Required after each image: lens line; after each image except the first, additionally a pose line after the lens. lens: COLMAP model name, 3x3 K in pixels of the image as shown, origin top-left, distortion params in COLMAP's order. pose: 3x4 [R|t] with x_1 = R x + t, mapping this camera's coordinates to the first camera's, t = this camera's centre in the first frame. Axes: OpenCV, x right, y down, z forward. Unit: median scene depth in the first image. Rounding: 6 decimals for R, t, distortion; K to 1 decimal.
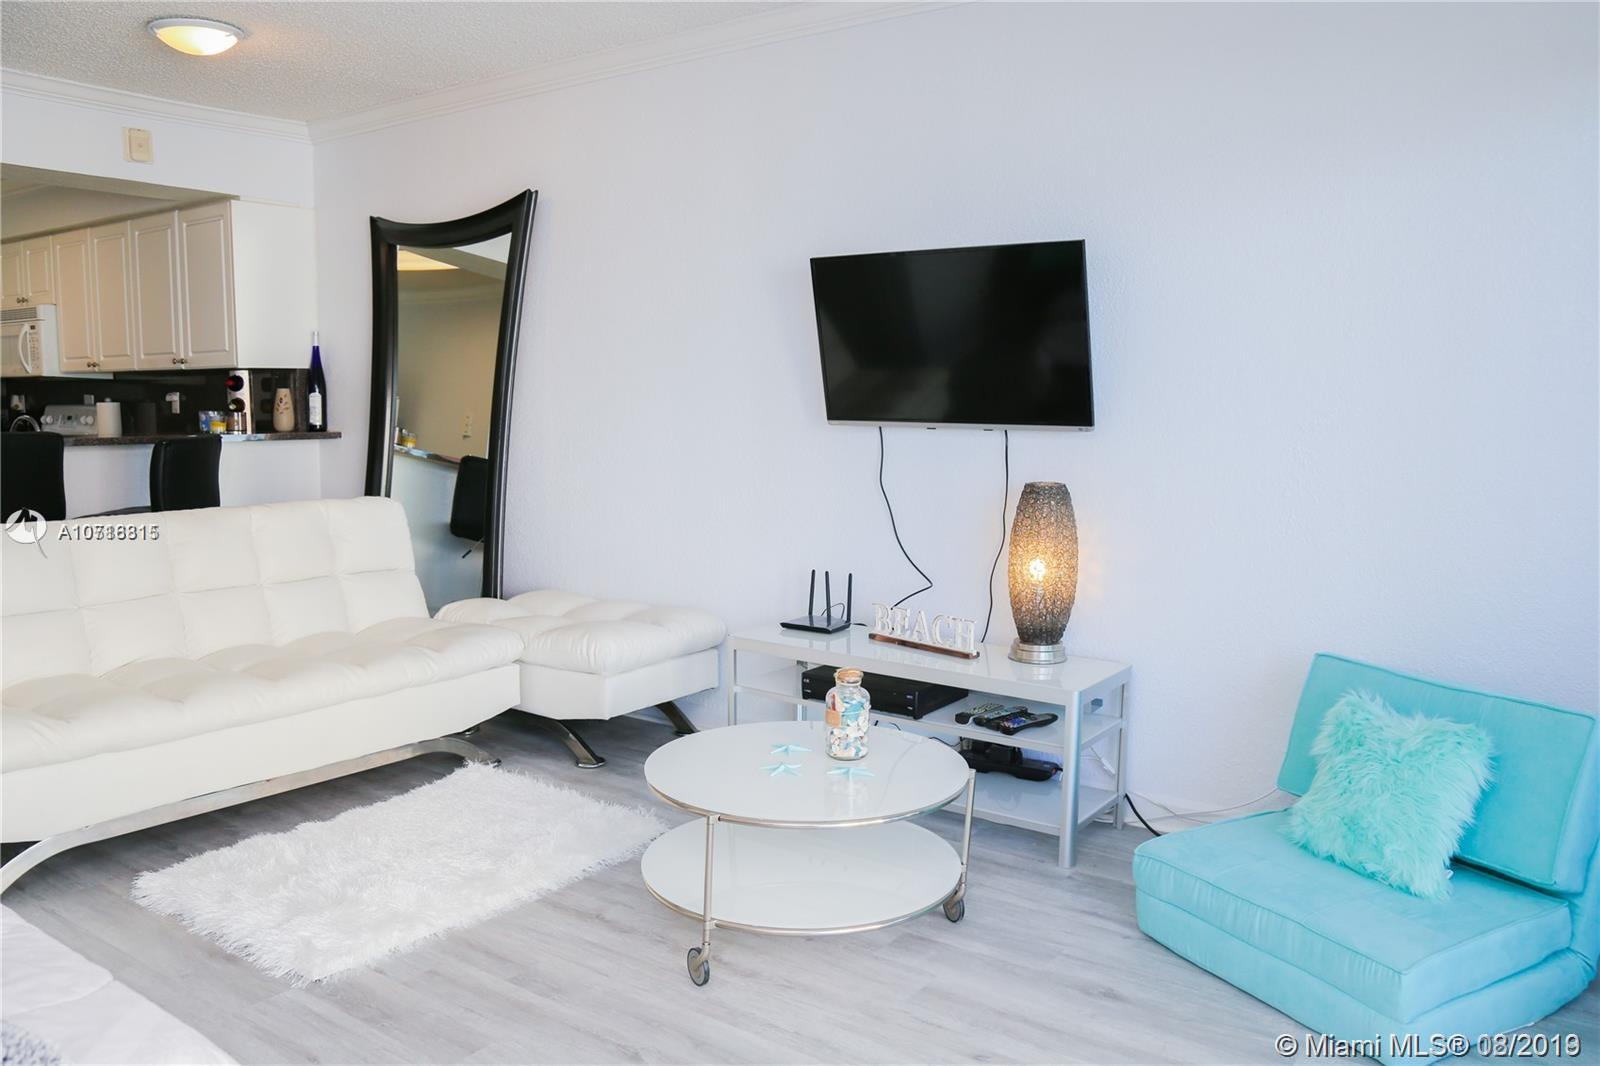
lens RADIAL K [[1227.8, 0, 802.2], [0, 1227.8, 527.4], [0, 0, 1]] dist [-0.098685, 0.082663]
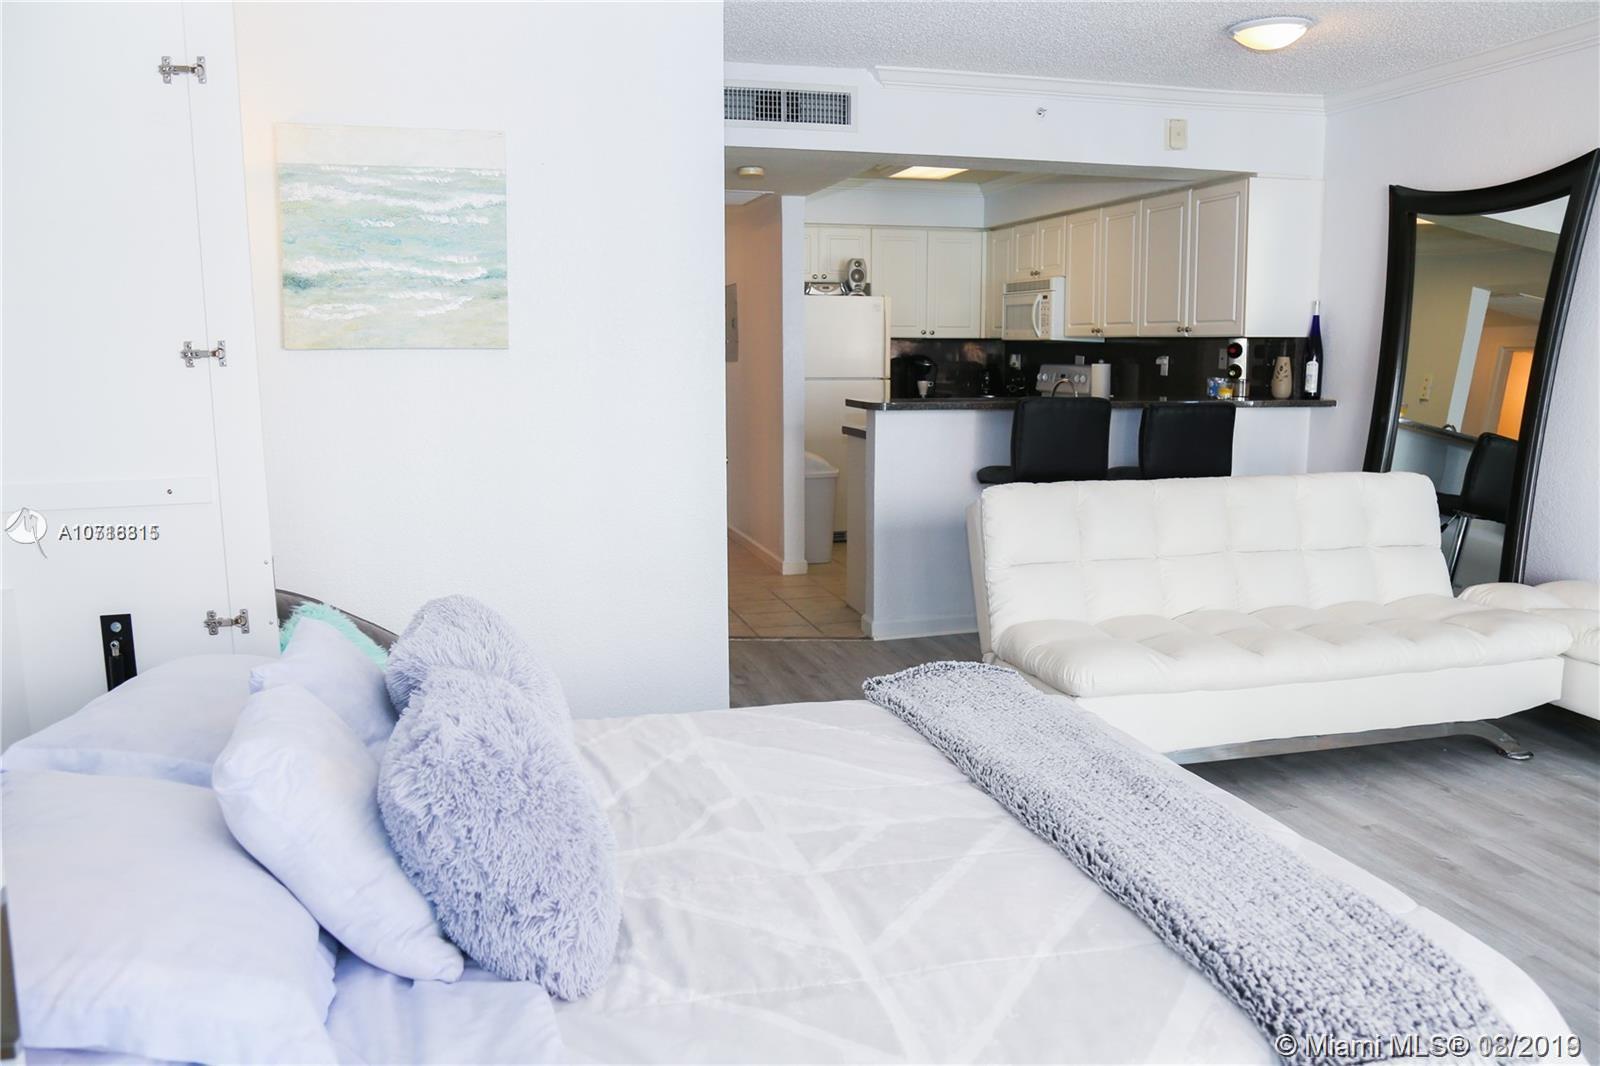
lens RADIAL K [[1240.7, 0, 800.0], [0, 1240.7, 533.0], [0, 0, 1]] dist [-0.115368, 0.098335]
pose [[0.779599, 0.091055, -0.619625, -0.124014], [-0.063226, 0.995763, 0.066779, -0.010792], [0.623080, -0.012884, 0.782052, -0.111088]]
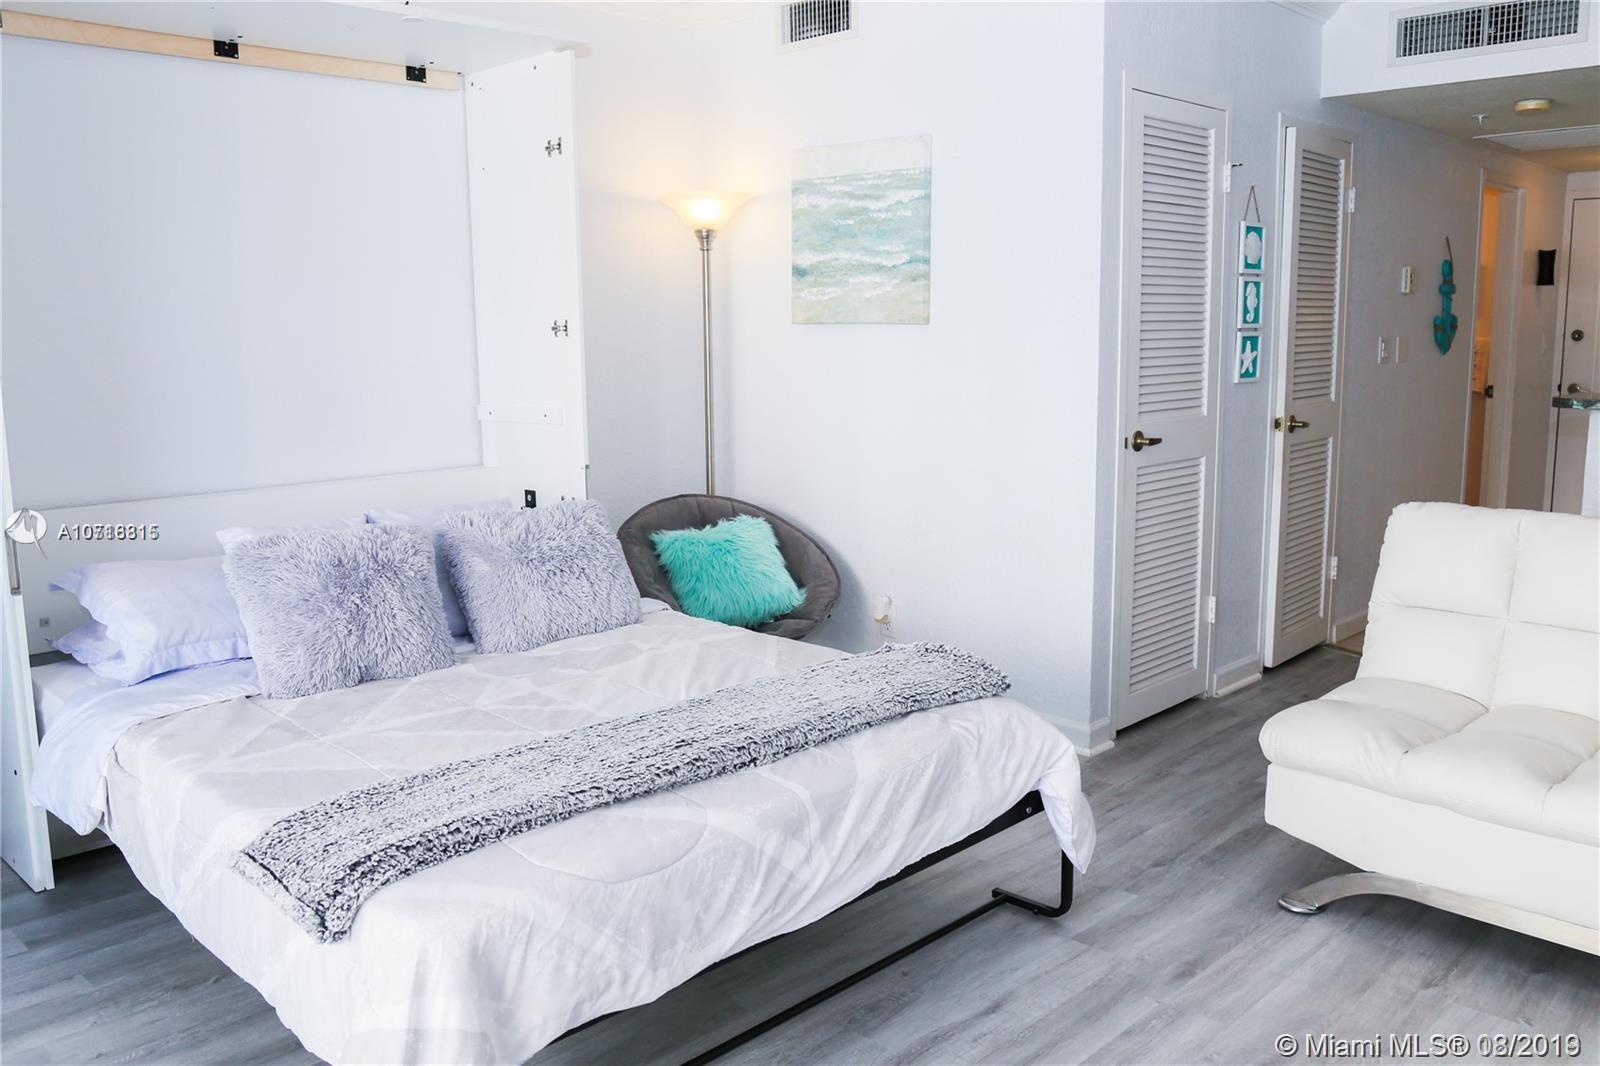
lens RADIAL K [[1298.5, 0, 800.0], [0, 1298.5, 533.0], [0, 0, 1]] dist [-0.116301, 0.089860]
pose [[-0.155451, 0.159315, -0.974912, 0.217273], [-0.094983, 0.979926, 0.175279, -0.076063], [0.983267, 0.119847, -0.137198, 0.493104]]
